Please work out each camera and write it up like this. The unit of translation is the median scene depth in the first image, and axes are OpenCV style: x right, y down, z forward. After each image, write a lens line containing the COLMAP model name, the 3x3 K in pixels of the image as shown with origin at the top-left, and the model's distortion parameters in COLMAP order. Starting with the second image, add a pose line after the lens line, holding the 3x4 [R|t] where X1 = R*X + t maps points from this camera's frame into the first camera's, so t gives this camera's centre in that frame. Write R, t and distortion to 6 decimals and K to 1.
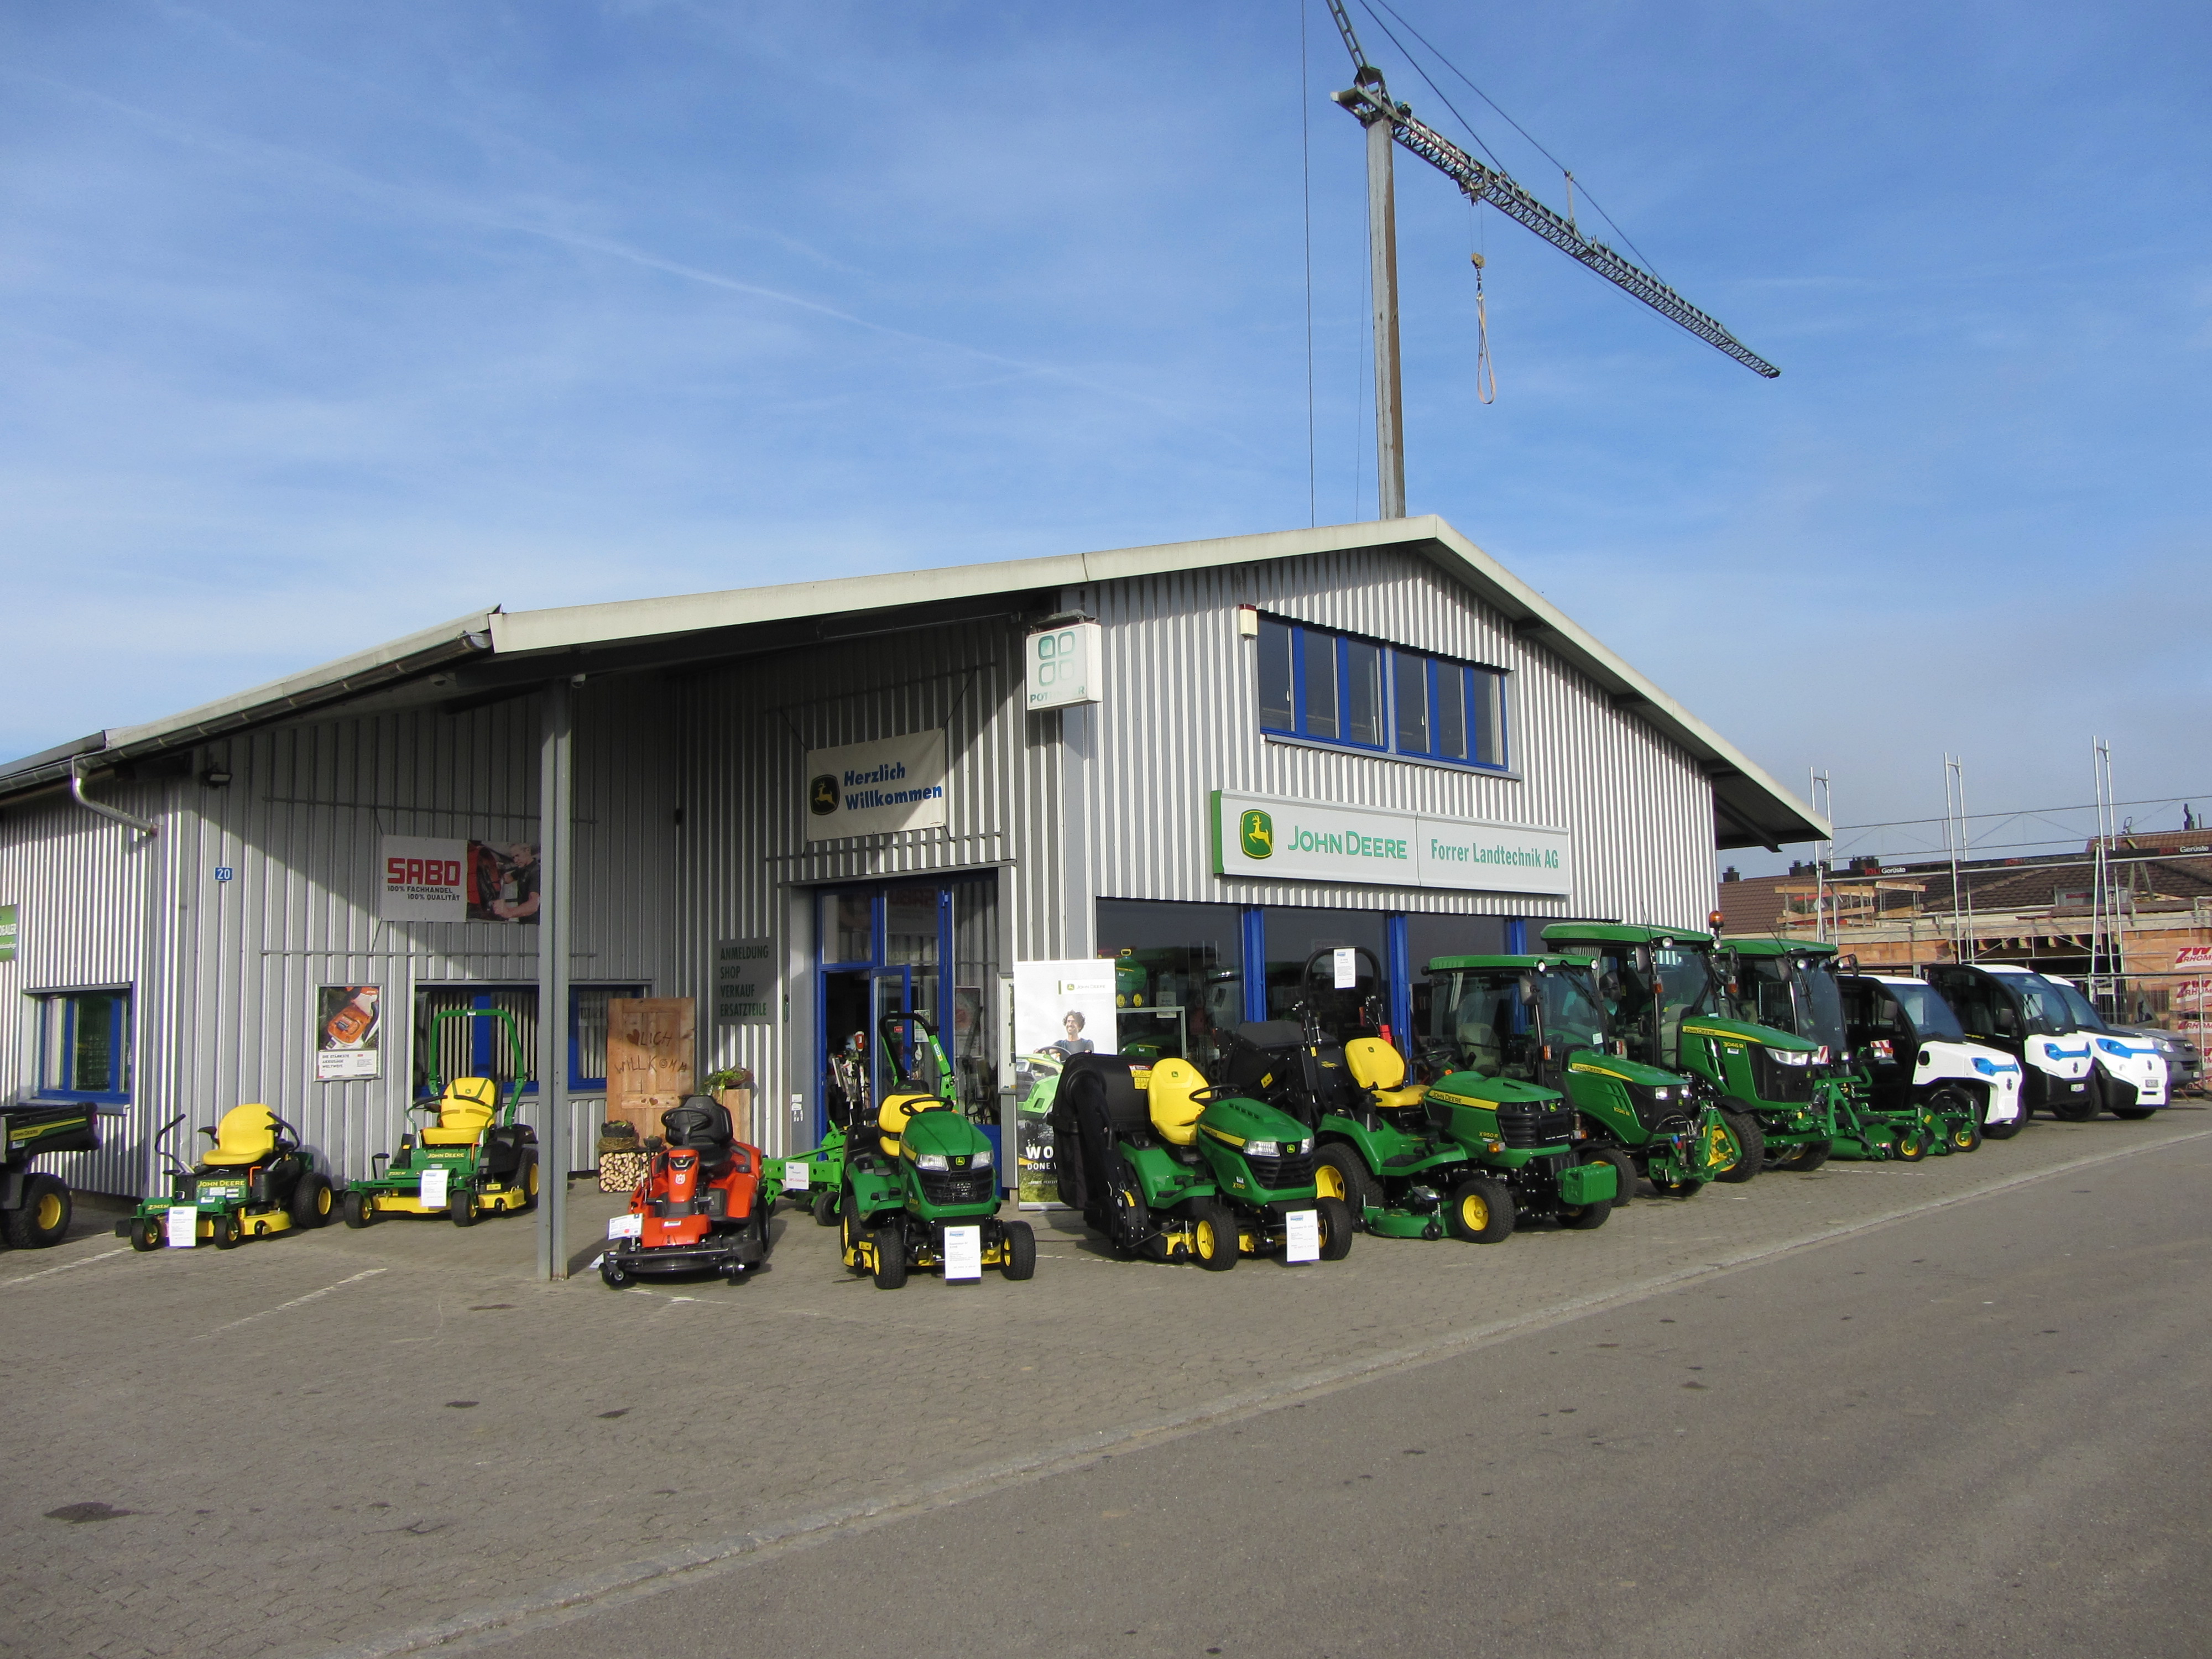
lens RADIAL K [[1863.8, 0, 1108.6], [0, 1863.8, 836.9], [0, 0, 1]] dist [-0.085932, 0.000112]
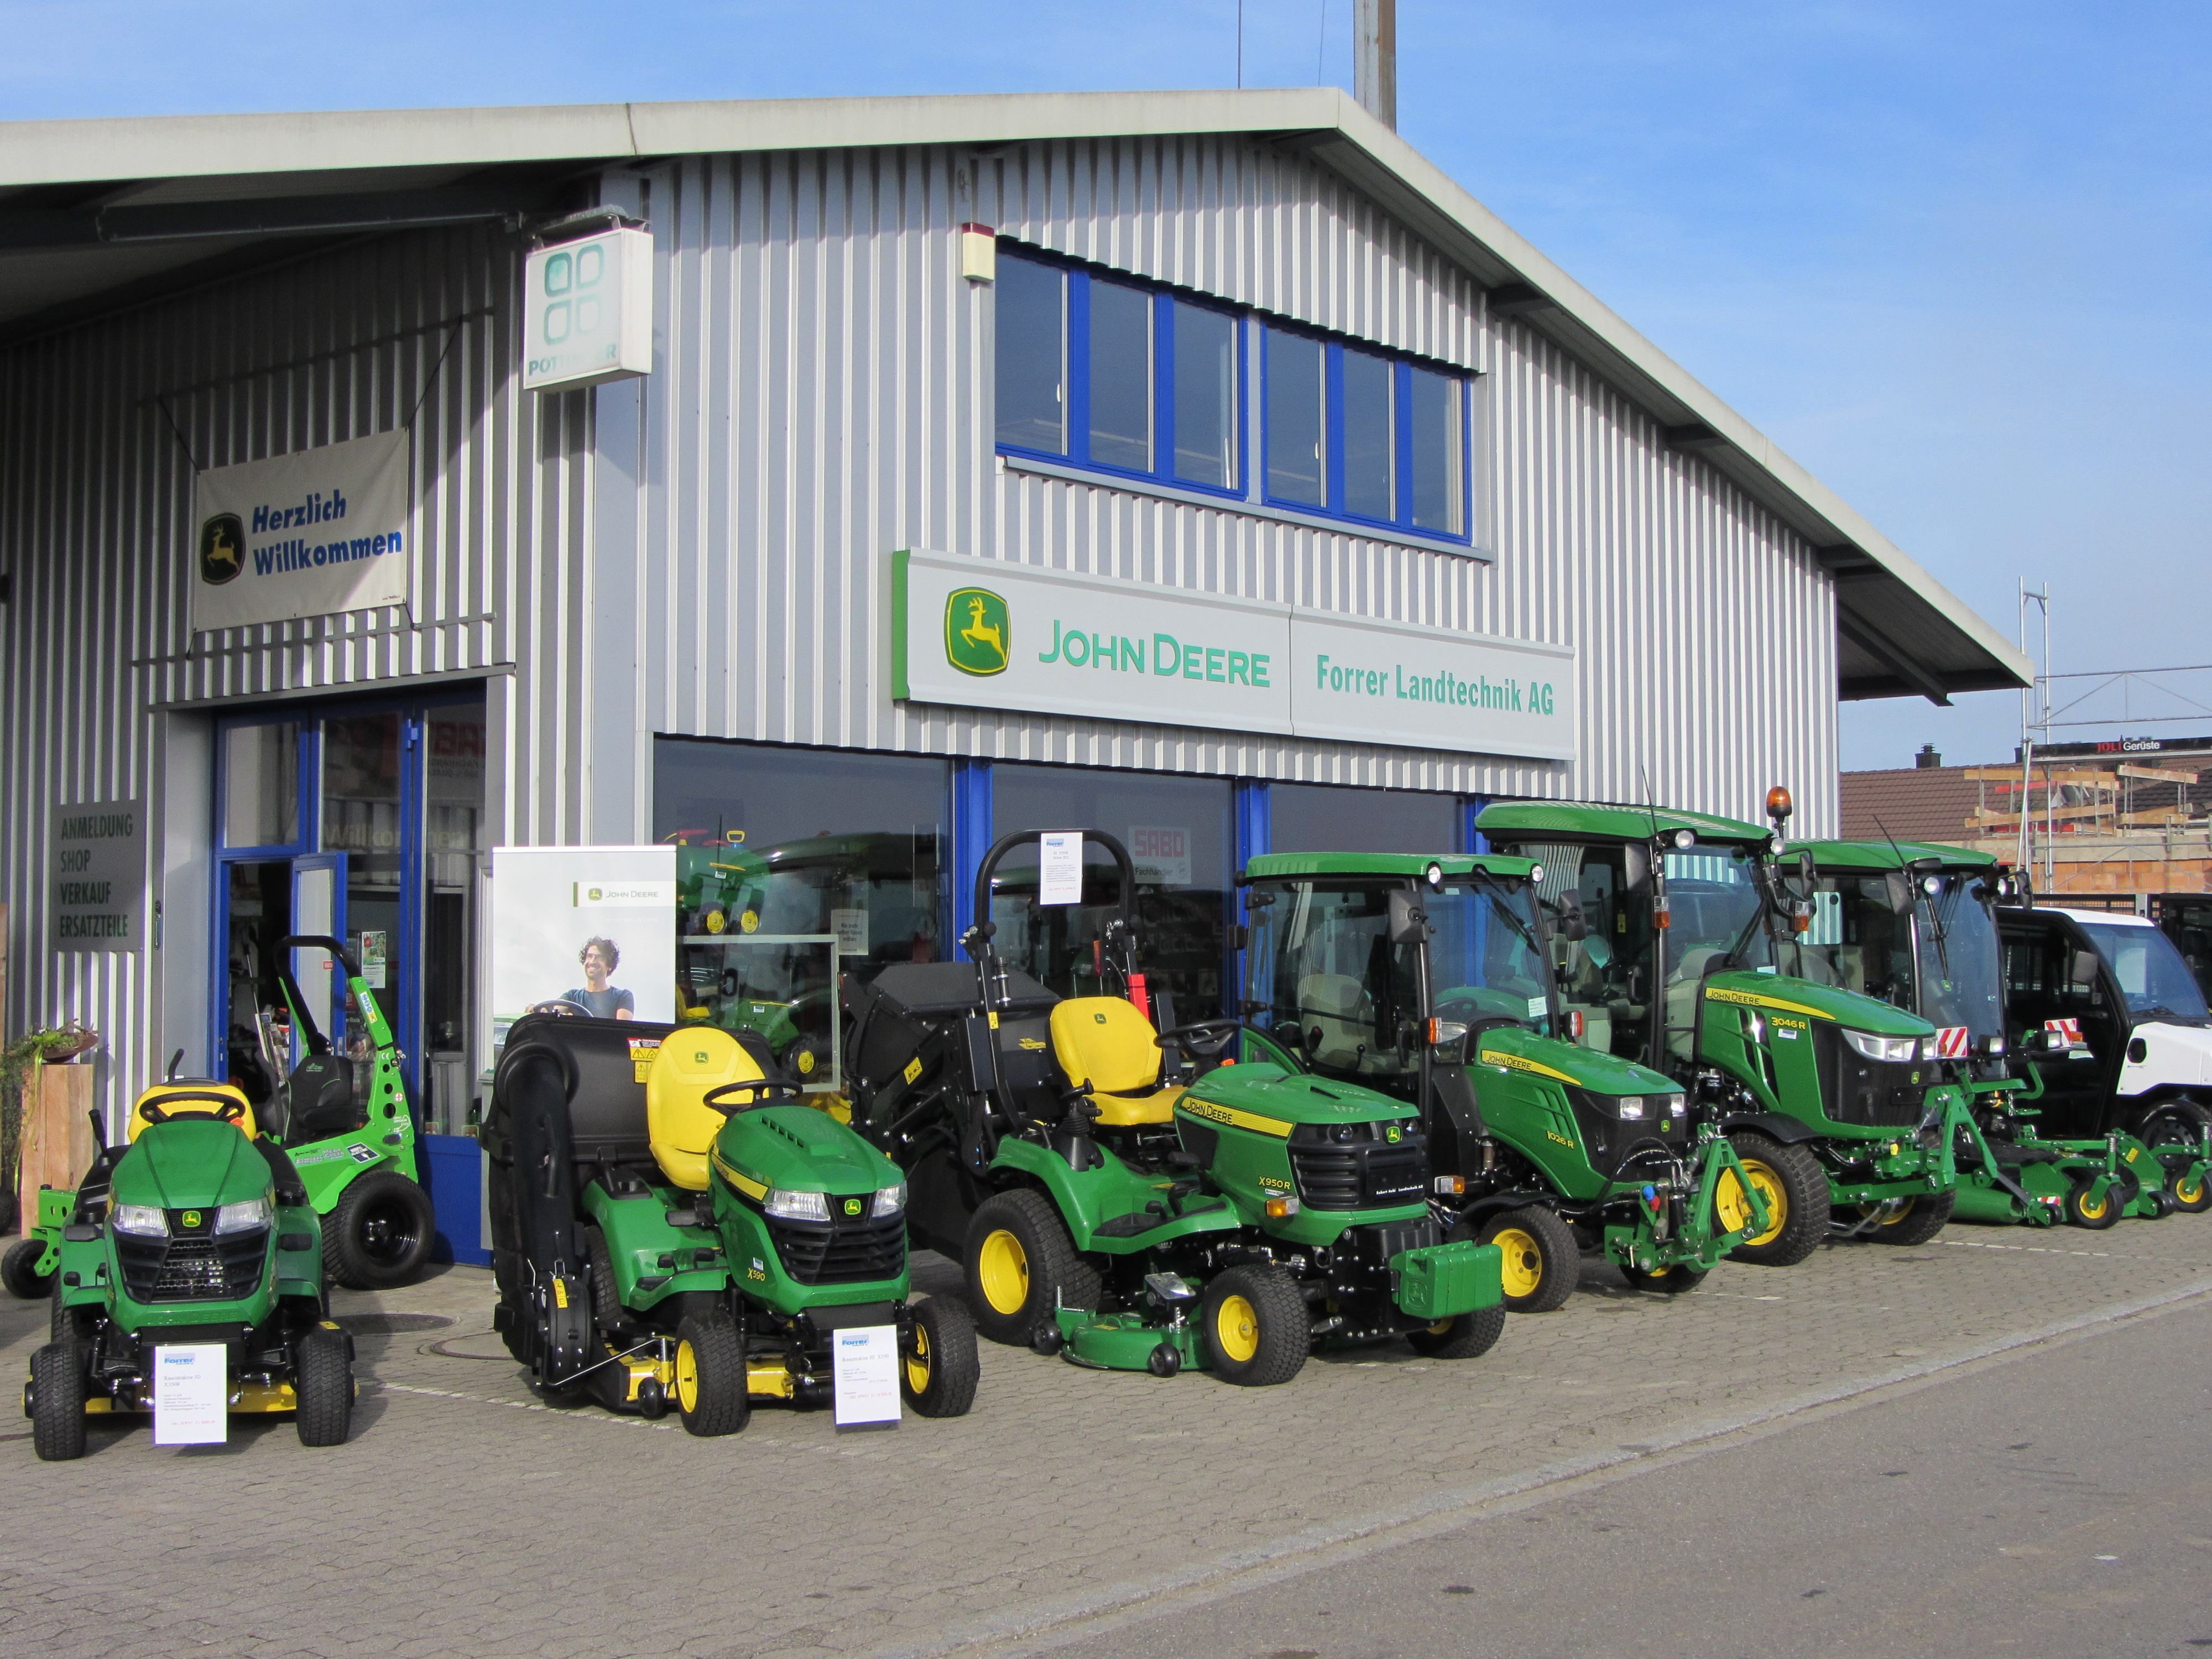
lens RADIAL K [[2933.1, 0, 1105.6], [0, 2933.1, 882.8], [0, 0, 1]] dist [-0.181058, 0.096300]
pose [[0.998530, 0.019994, 0.050374, 0.077627], [-0.023531, 0.997225, 0.070635, 0.011193], [-0.048822, -0.071717, 0.996229, 0.116866]]
